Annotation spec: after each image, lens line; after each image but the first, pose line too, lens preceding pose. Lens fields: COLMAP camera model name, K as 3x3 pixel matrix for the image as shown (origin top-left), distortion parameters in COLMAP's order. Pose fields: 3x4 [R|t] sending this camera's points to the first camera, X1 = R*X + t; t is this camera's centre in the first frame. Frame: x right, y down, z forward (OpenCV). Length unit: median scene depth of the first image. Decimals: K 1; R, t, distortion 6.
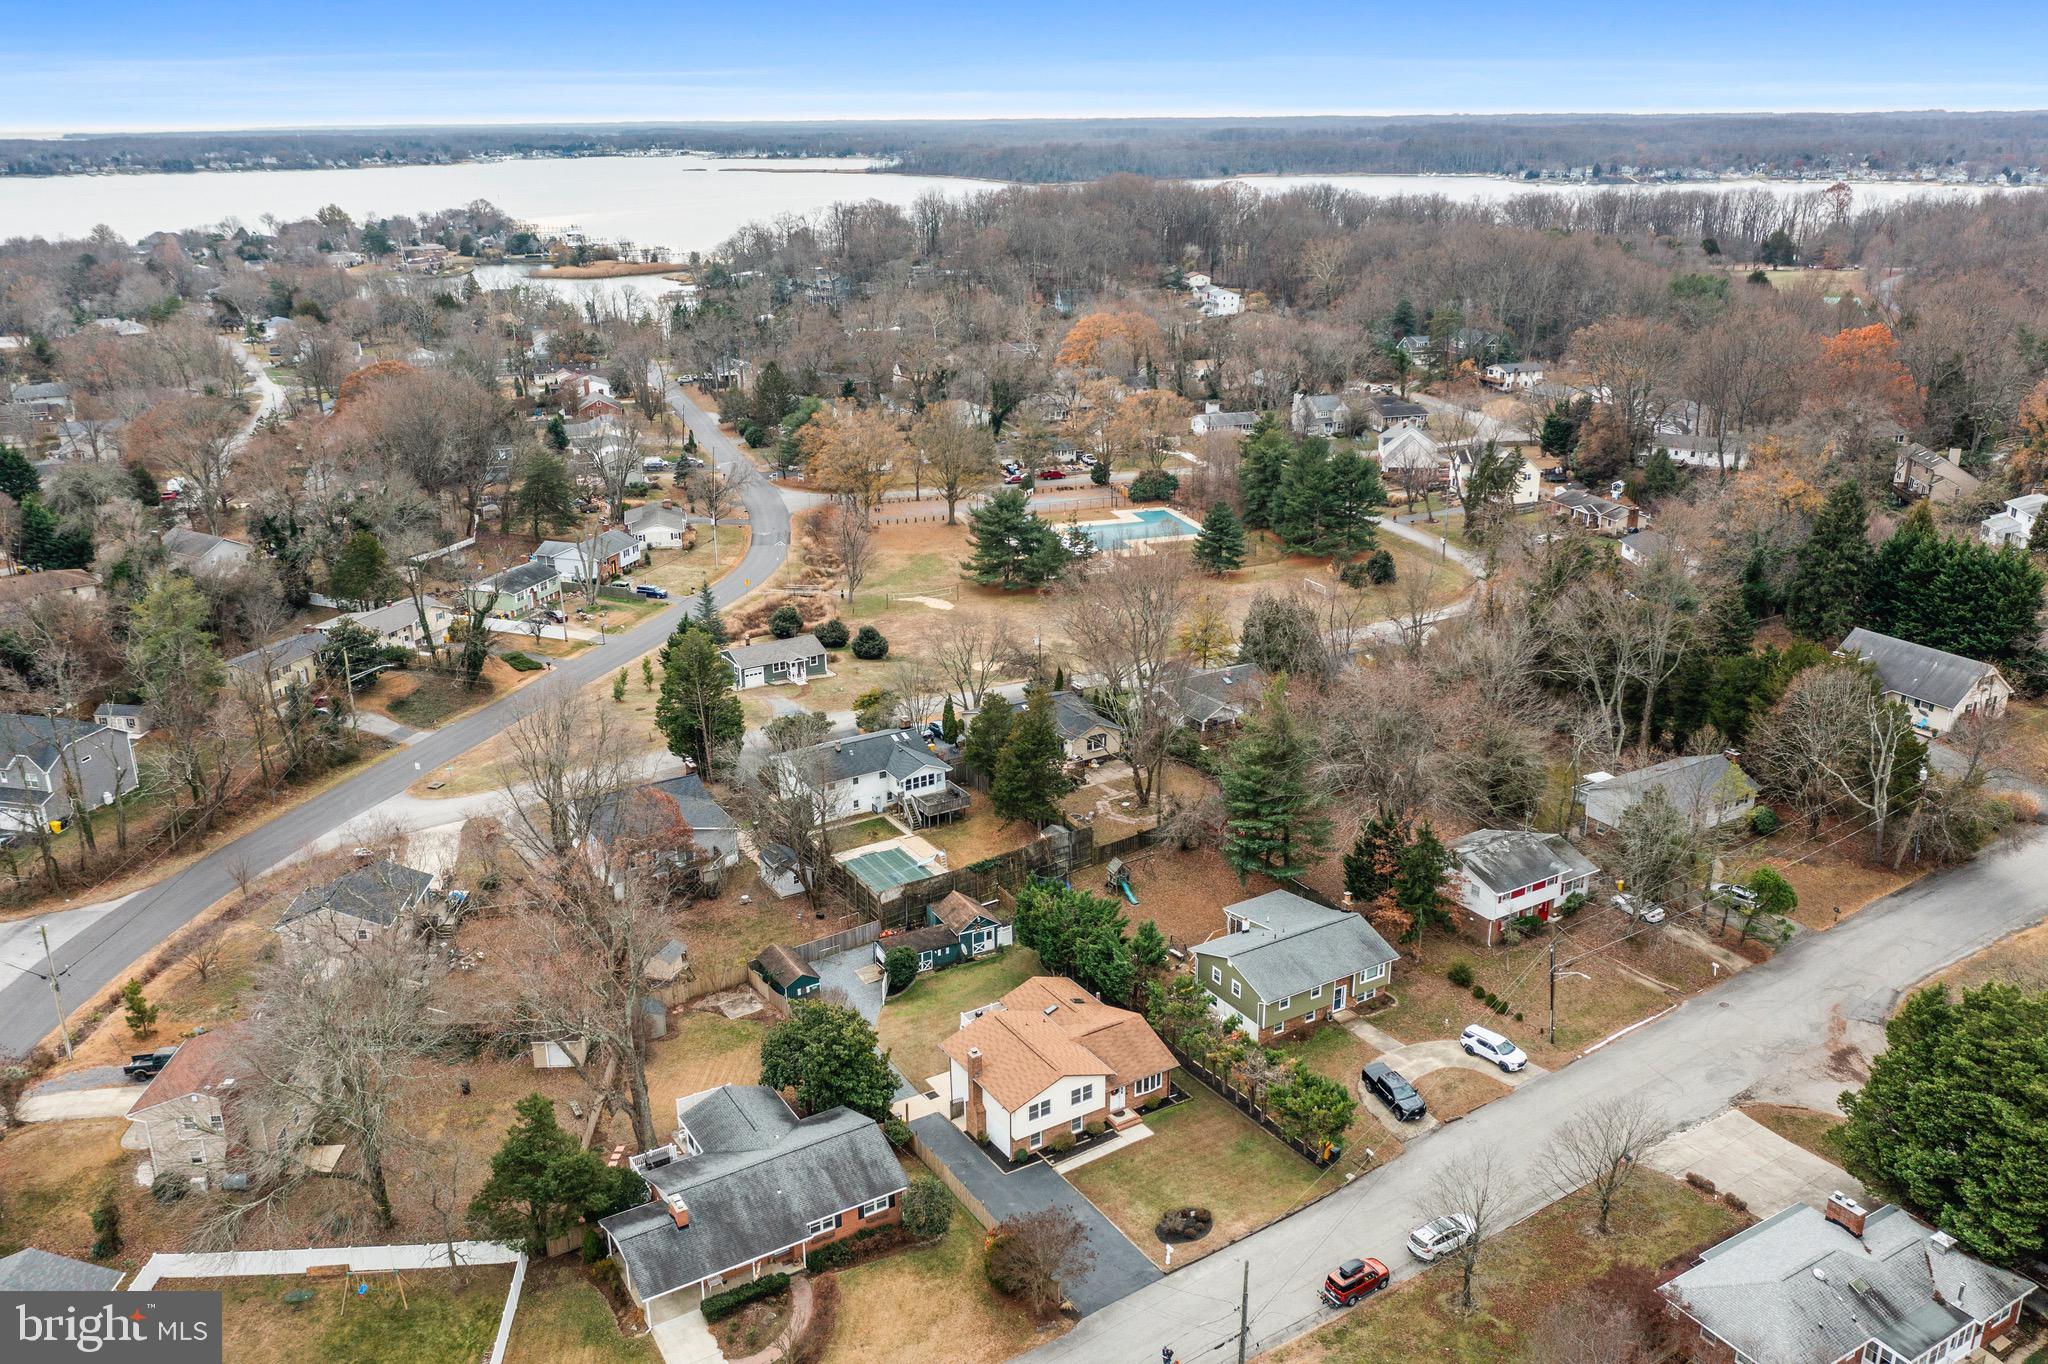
lens RADIAL K [[1509.1, 0, 1015.7], [0, 1509.1, 650.4], [0, 0, 1]] dist [-0.000348, -0.003817]
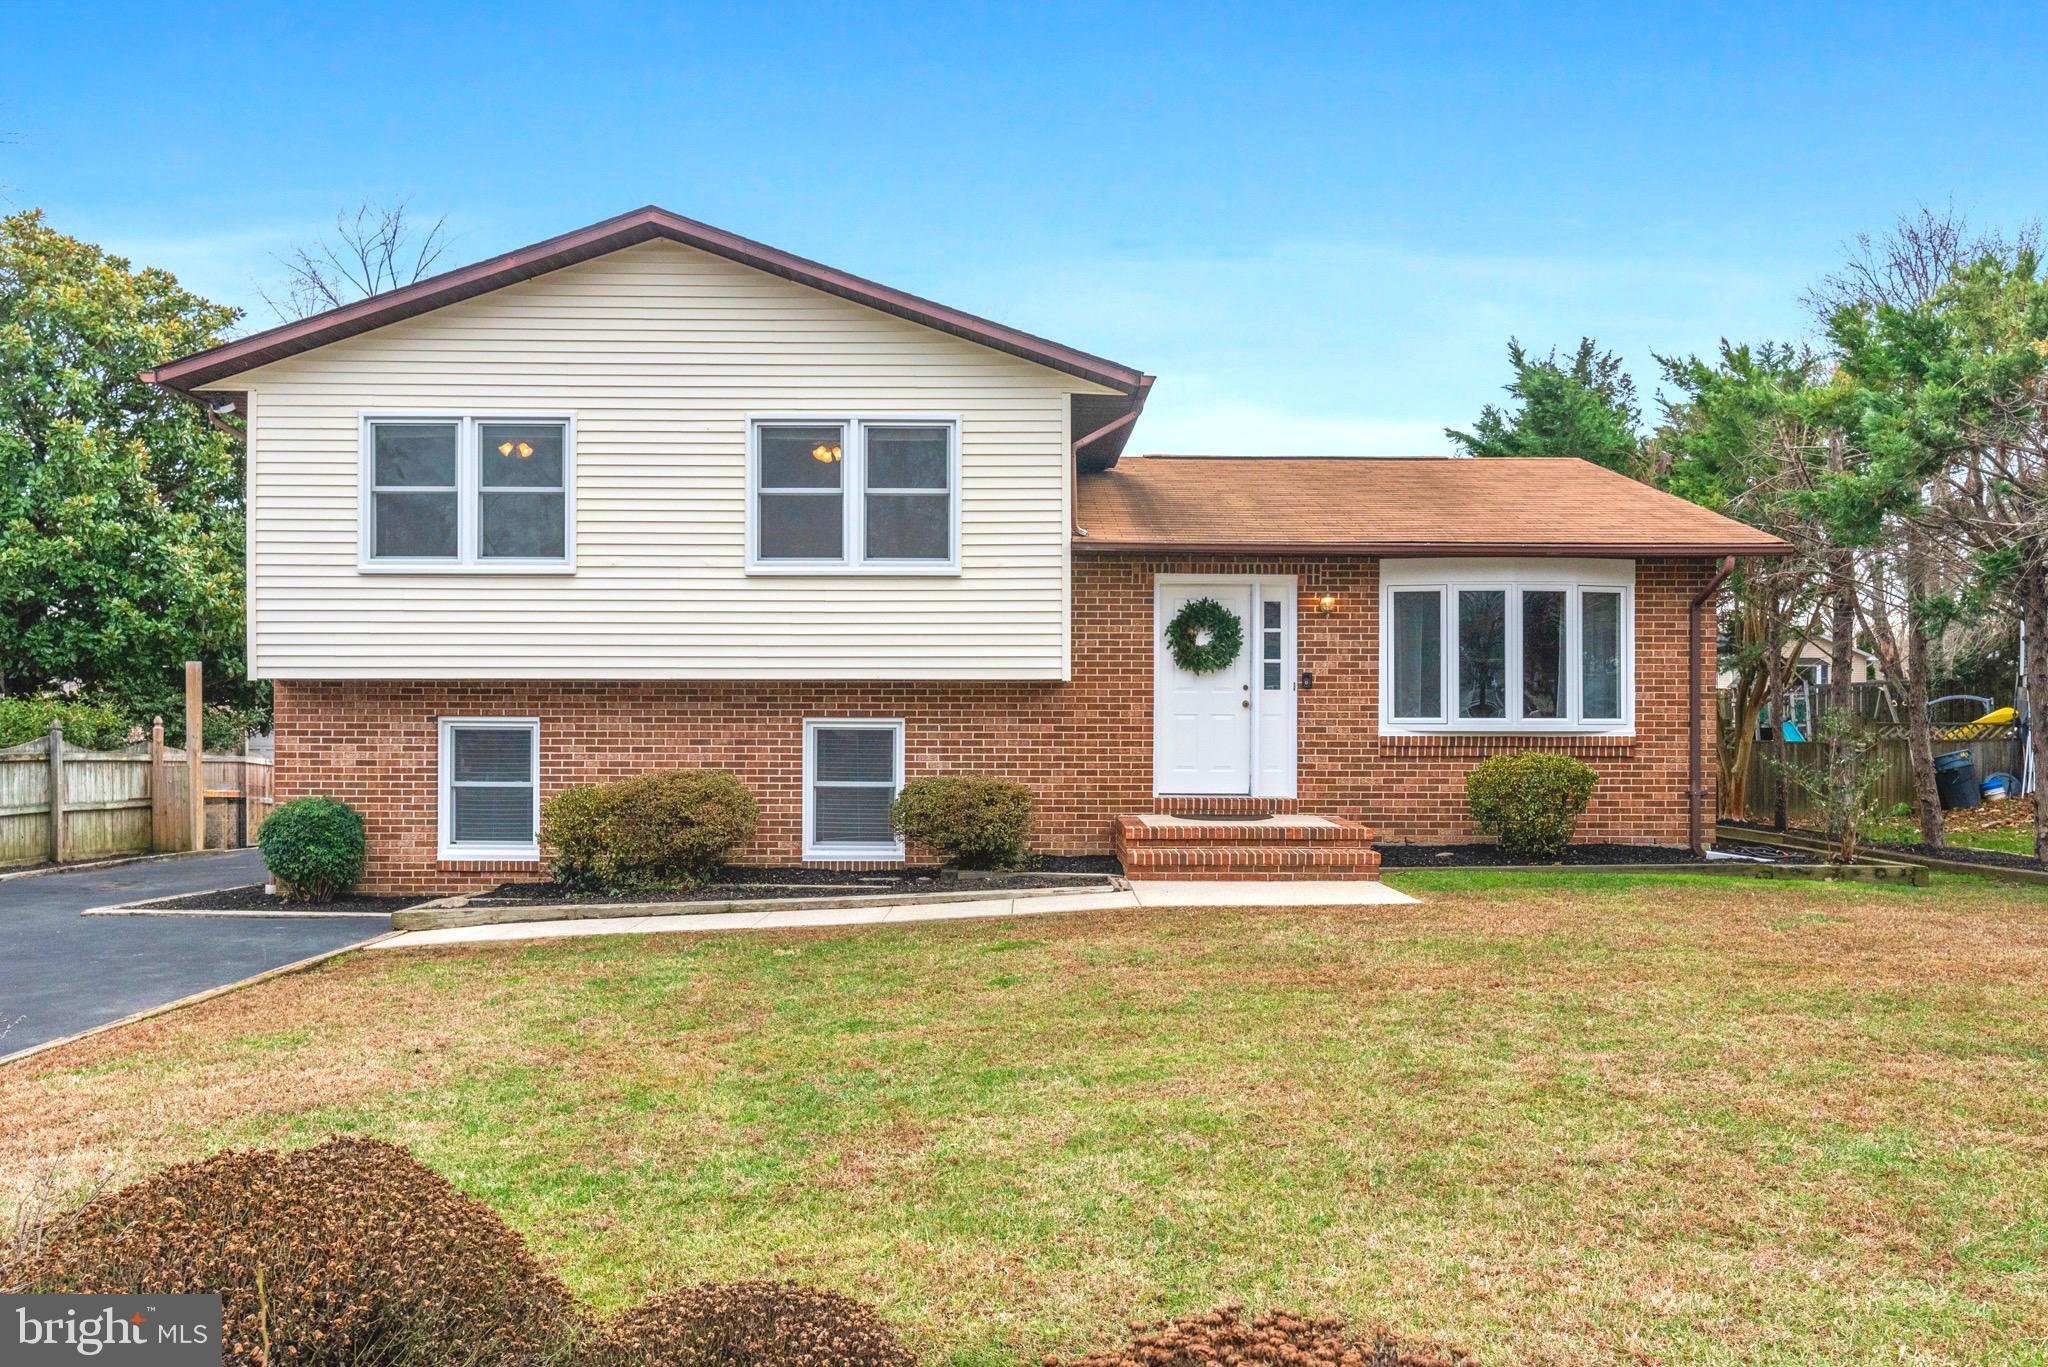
lens RADIAL K [[1484.8, 0, 1024.0], [0, 1484.8, 683.5], [0, 0, 1]] dist [-0.003045, -0.001556]
pose [[0.875225, -0.002872, -0.483708, 0.117936], [-0.167784, 0.936096, -0.309147, 0.346962], [0.453685, 0.351732, 0.818813, 0.910579]]
